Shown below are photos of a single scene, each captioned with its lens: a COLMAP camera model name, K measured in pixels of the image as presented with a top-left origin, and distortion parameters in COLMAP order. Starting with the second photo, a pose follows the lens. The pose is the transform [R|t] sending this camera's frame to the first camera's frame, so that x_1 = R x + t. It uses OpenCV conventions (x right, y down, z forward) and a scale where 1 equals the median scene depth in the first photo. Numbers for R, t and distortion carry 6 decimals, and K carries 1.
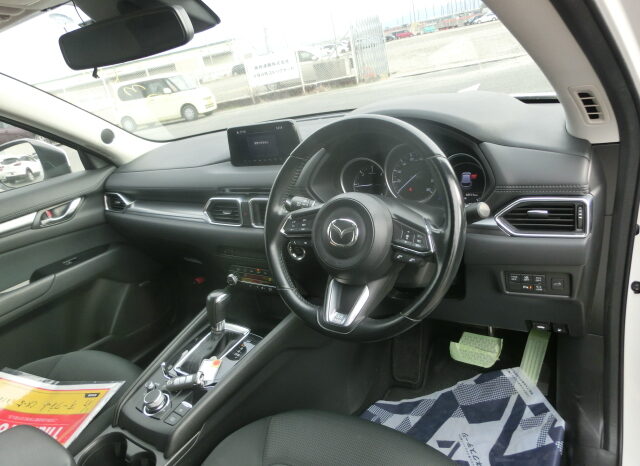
lens RADIAL K [[444.7, 0, 320.0], [0, 444.7, 233.0], [0, 0, 1]] dist [-0.052055, 0.029508]
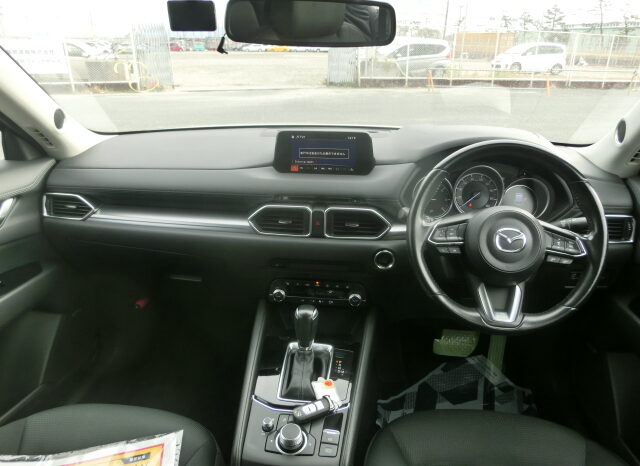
lens RADIAL K [[444.7, 0, 320.0], [0, 444.7, 233.0], [0, 0, 1]] dist [-0.052055, 0.029508]
pose [[0.865965, 0.007992, 0.500041, -0.447403], [0.011103, 0.999319, -0.035199, 0.007327], [-0.499982, 0.036033, 0.865286, 0.124974]]
